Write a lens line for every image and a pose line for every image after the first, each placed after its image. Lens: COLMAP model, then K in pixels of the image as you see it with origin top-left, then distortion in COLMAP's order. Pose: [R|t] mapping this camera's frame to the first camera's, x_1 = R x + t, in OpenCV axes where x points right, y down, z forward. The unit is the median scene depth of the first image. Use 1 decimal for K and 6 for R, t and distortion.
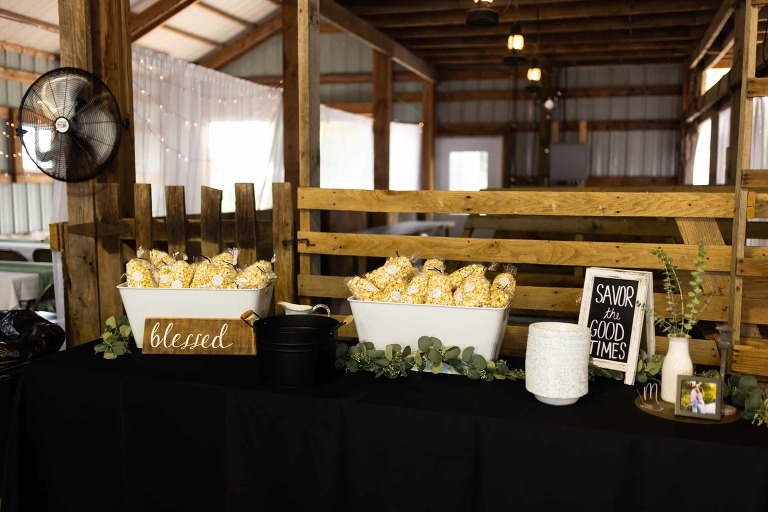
lens RADIAL K [[748.9, 0, 367.1], [0, 748.9, 256.8], [0, 0, 1]] dist [-0.031438, 0.031162]
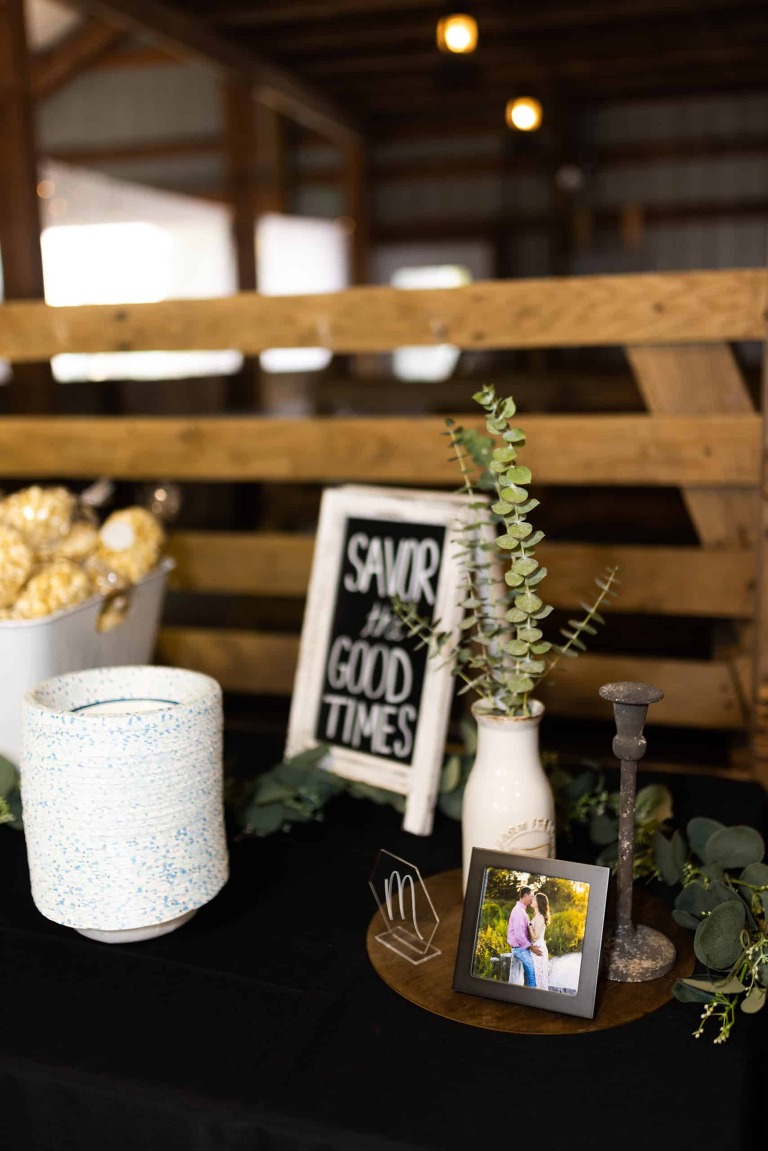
lens RADIAL K [[1122.3, 0, 384.0], [0, 1122.3, 575.5], [0, 0, 1]] dist [-0.031438, 0.031162]
pose [[0.999418, -0.033394, -0.006948, 0.332214], [0.033917, 0.994541, 0.098677, 0.003711], [0.003615, -0.098855, 0.995095, 0.484689]]
